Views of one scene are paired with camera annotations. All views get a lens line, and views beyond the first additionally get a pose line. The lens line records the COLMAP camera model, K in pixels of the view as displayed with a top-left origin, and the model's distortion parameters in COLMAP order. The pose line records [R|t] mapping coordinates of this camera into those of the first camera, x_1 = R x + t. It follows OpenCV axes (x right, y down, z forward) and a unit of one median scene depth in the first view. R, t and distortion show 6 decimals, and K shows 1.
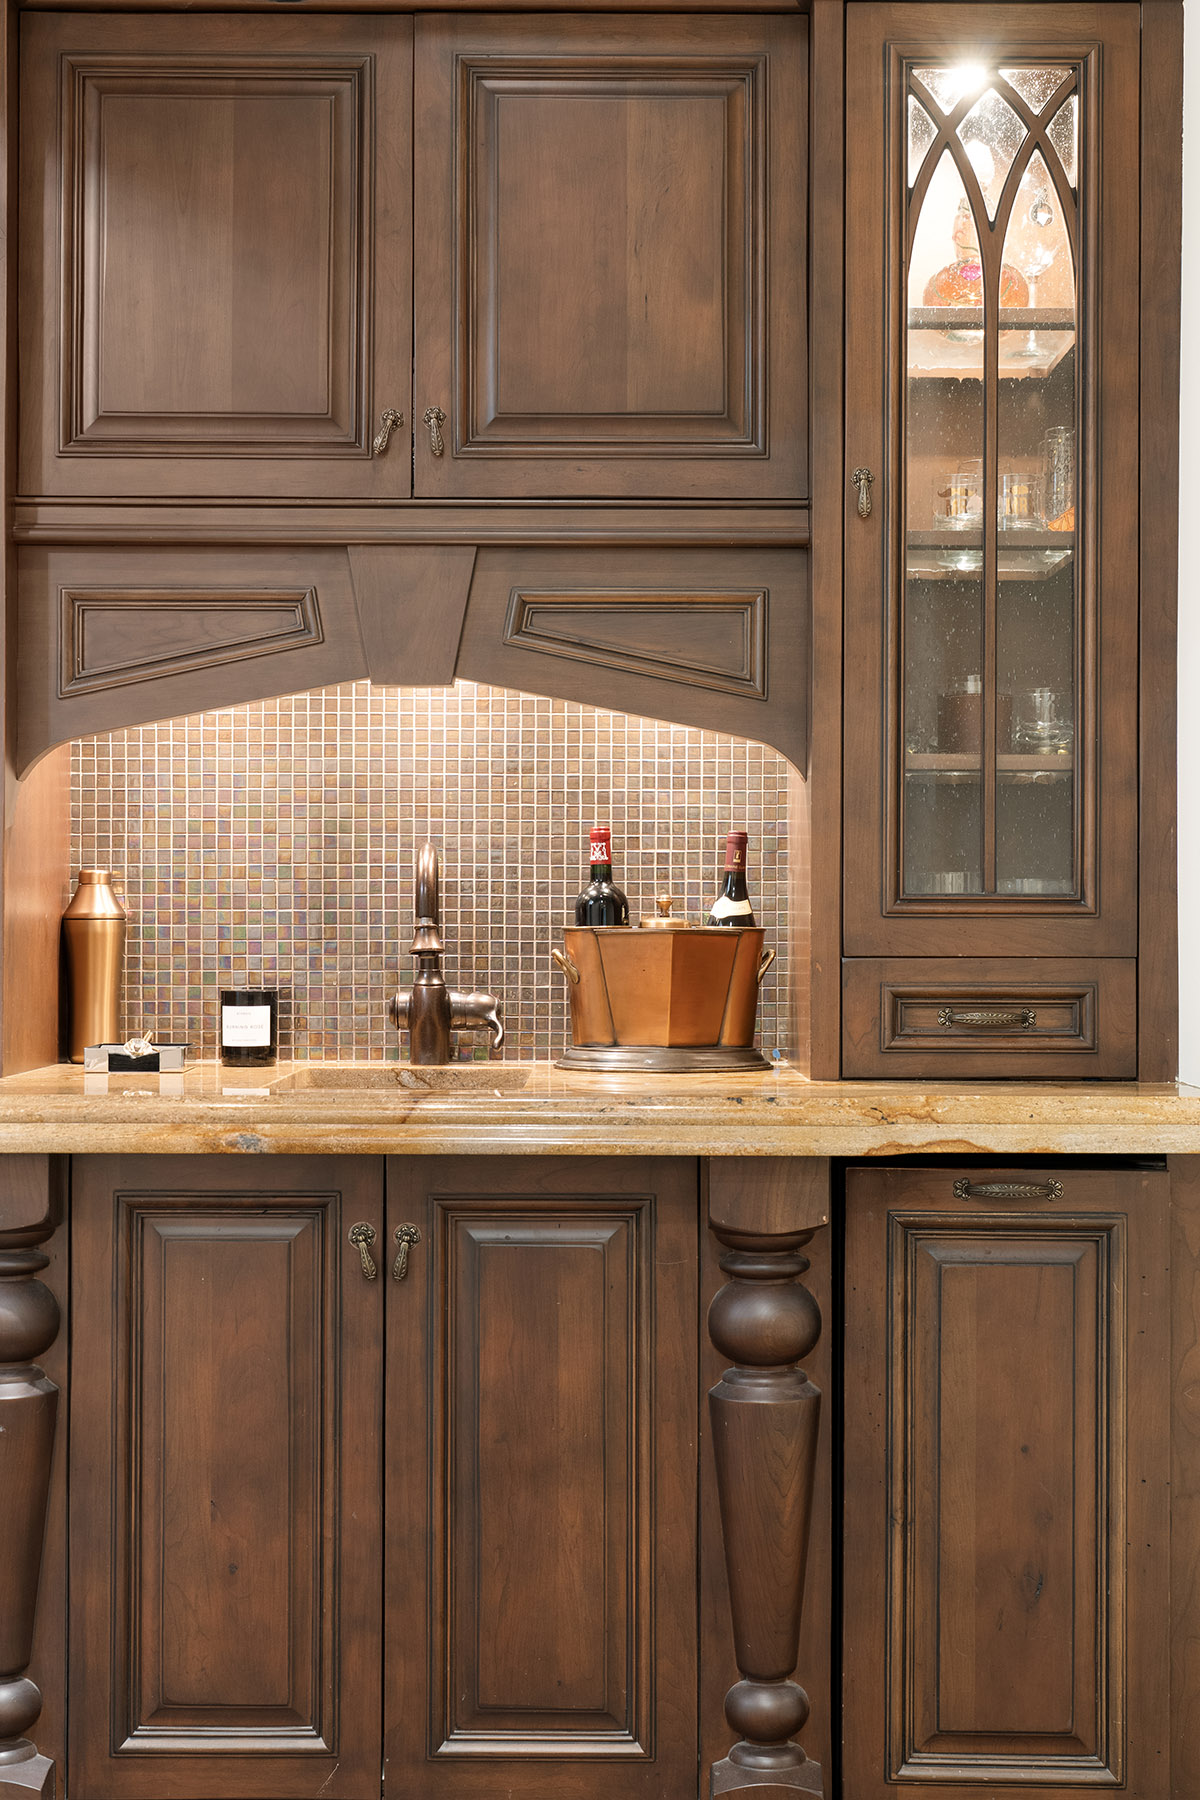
lens RADIAL K [[2235.4, 0, 596.3], [0, 2235.4, 904.7], [0, 0, 1]] dist [0.008309, 0.000000]
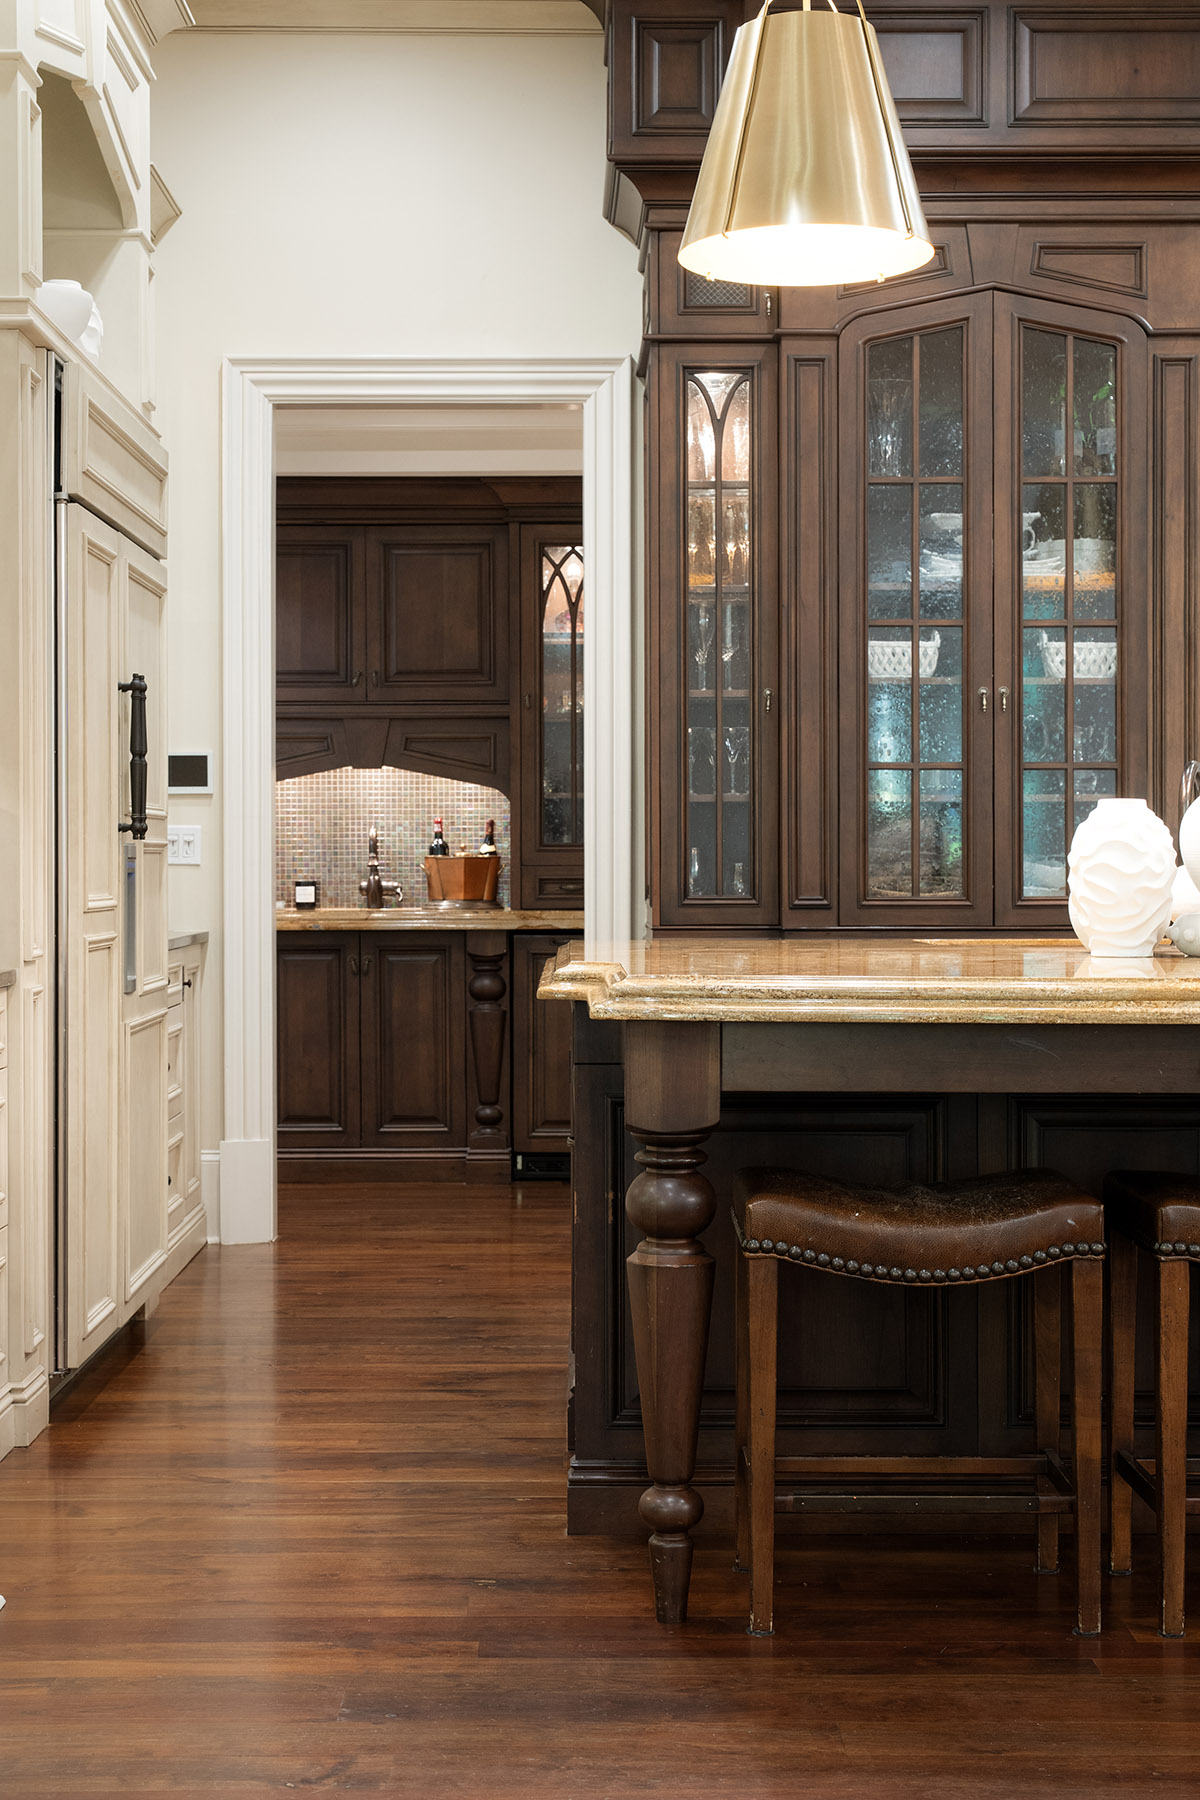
lens RADIAL K [[2598.1, 0, 603.5], [0, 2598.1, 894.3], [0, 0, 1]] dist [-0.002840, 0.000000]
pose [[0.999859, -0.007279, 0.015107, 0.161238], [0.006988, 0.999790, 0.019282, -0.003063], [-0.015244, -0.019174, 0.999700, -2.230753]]
